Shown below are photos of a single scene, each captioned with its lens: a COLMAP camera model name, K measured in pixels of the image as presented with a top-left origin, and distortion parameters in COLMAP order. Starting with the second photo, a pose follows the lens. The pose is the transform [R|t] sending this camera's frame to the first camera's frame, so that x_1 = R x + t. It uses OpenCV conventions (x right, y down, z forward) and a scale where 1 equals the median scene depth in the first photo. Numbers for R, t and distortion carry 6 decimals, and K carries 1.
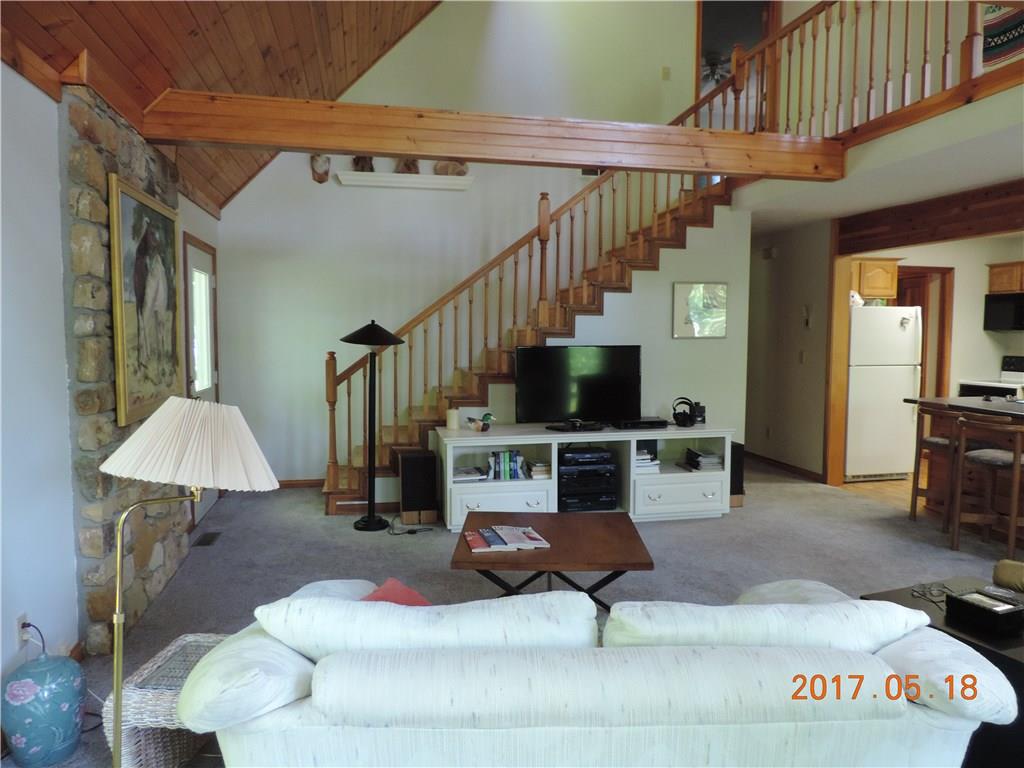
lens RADIAL K [[732.8, 0, 512.1], [0, 732.8, 387.8], [0, 0, 1]] dist [-0.024576, 0.006414]
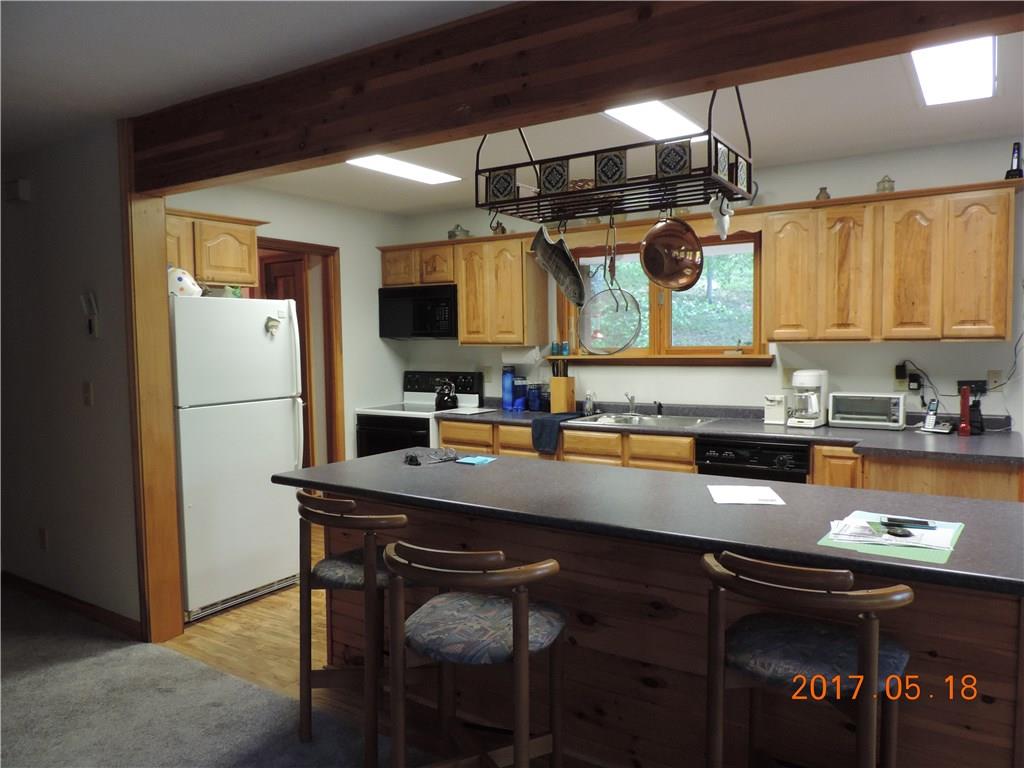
lens RADIAL K [[732.8, 0, 510.2], [0, 732.8, 384.2], [0, 0, 1]] dist [-0.024576, 0.006414]
pose [[0.711165, -0.054522, 0.700908, 0.340538], [0.066976, 0.997708, 0.009654, -0.046965], [-0.699828, 0.040079, 0.713186, 0.584629]]
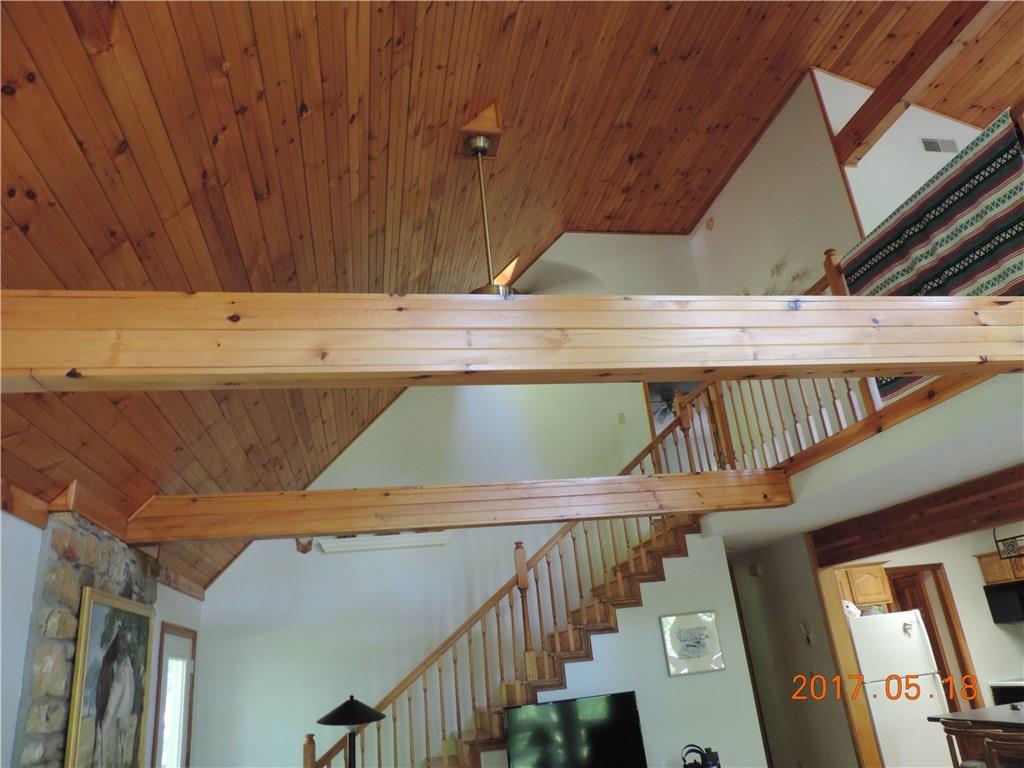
lens RADIAL K [[732.8, 0, 512.1], [0, 732.8, 383.8], [0, 0, 1]] dist [-0.024576, 0.006414]
pose [[0.994580, -0.102618, 0.016757, 0.044264], [0.099918, 0.898667, -0.427099, -0.029179], [0.028769, 0.426458, 0.904050, -0.034171]]
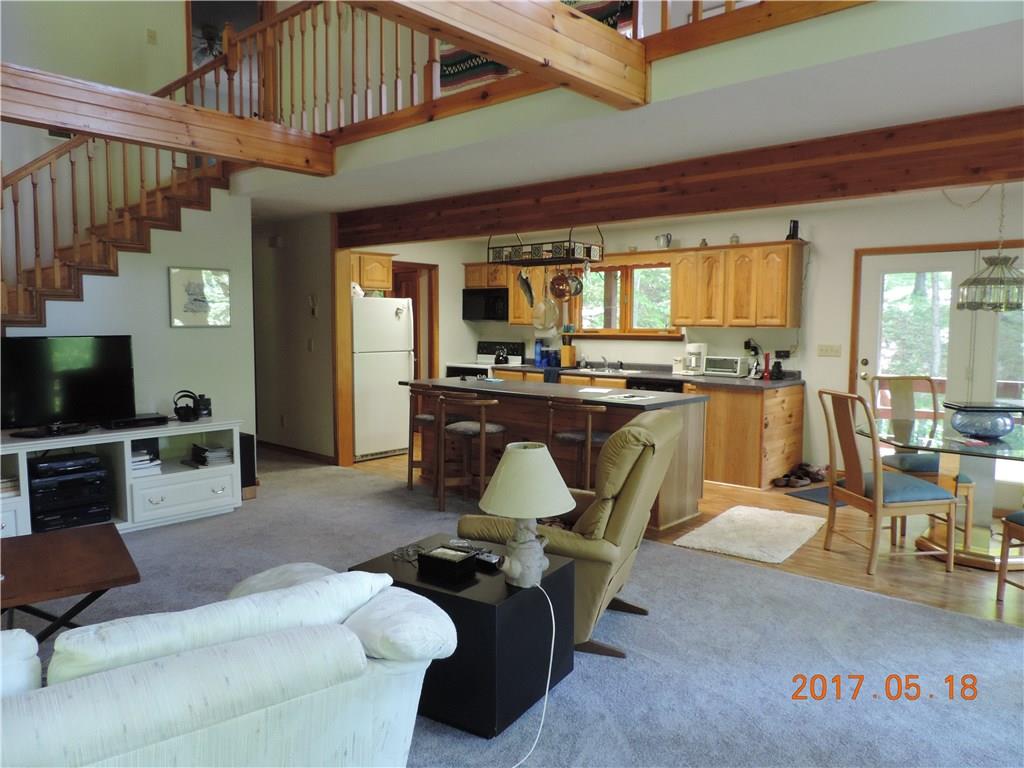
lens RADIAL K [[732.8, 0, 518.9], [0, 732.8, 391.2], [0, 0, 1]] dist [-0.024576, 0.006414]
pose [[0.804530, -0.051672, 0.591661, 0.027280], [0.039578, 0.998658, 0.033399, -0.000348], [-0.592592, -0.003454, 0.805495, -0.007206]]
